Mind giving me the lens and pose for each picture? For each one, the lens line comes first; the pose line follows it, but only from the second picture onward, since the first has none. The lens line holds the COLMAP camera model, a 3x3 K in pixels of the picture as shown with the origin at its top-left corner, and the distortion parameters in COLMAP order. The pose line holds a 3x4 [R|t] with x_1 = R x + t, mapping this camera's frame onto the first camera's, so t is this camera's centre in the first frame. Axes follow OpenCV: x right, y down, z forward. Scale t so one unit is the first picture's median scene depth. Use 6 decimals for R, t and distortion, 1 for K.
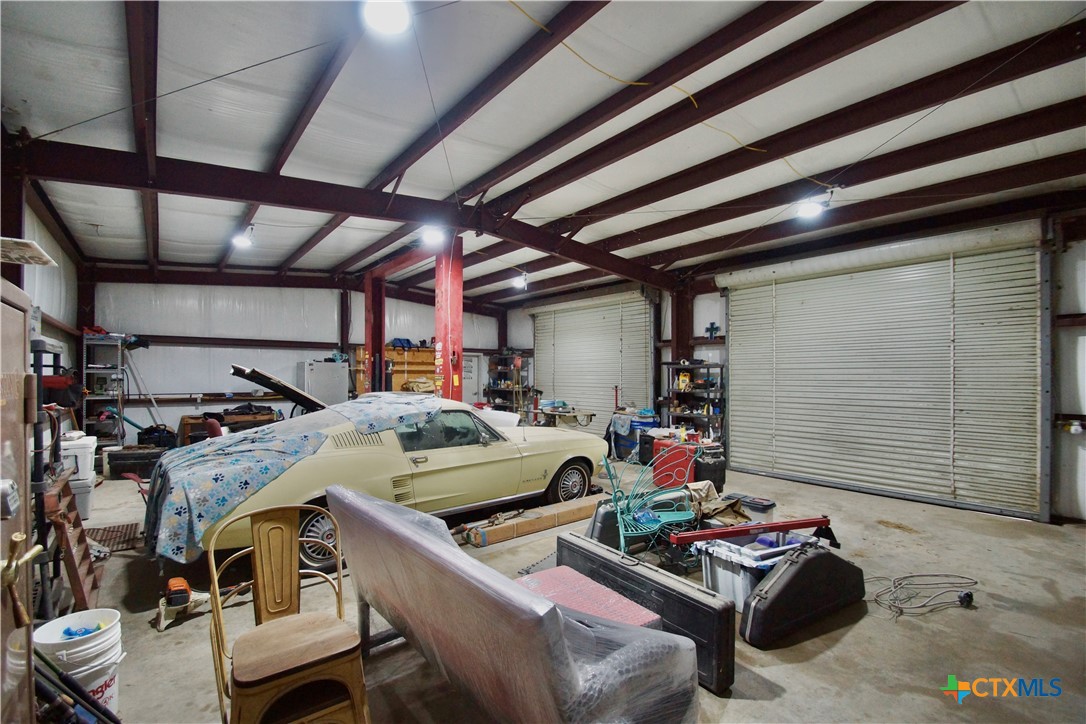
lens RADIAL K [[486.5, 0, 534.6], [0, 486.5, 367.6], [0, 0, 1]] dist [0.008265, -0.009834]
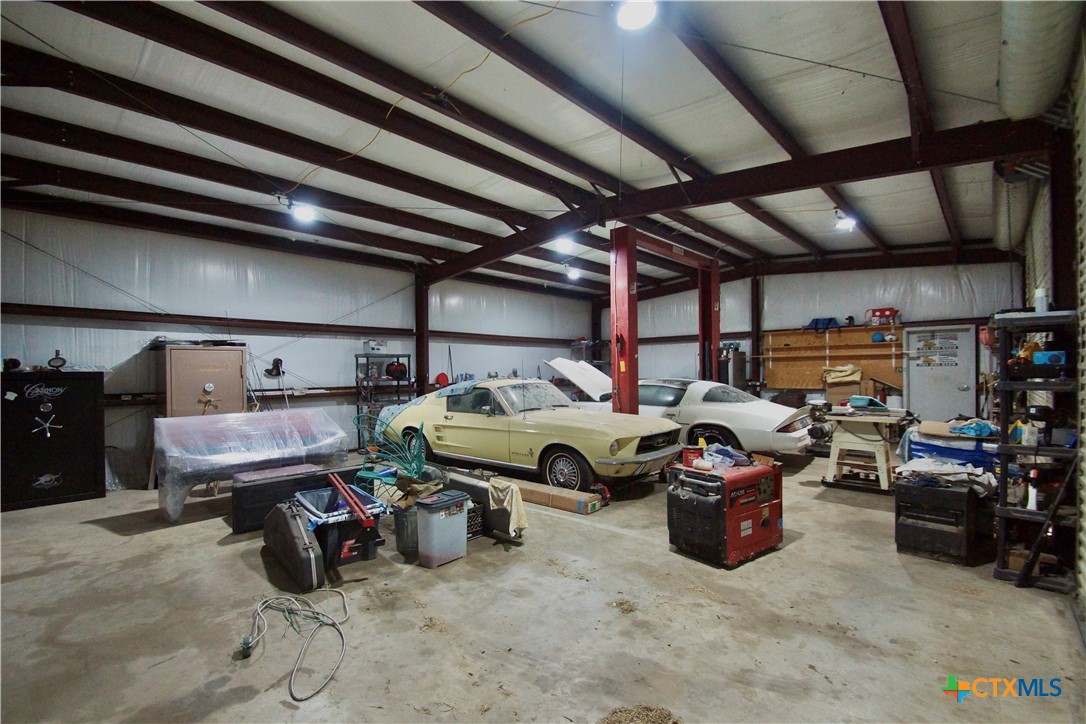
lens RADIAL K [[486.5, 0, 533.3], [0, 486.5, 368.8], [0, 0, 1]] dist [0.008265, -0.009834]
pose [[0.146171, -0.007072, -0.989234, 0.626199], [0.024818, 0.999686, -0.003480, 0.022743], [0.988948, -0.024042, 0.146300, 0.492806]]
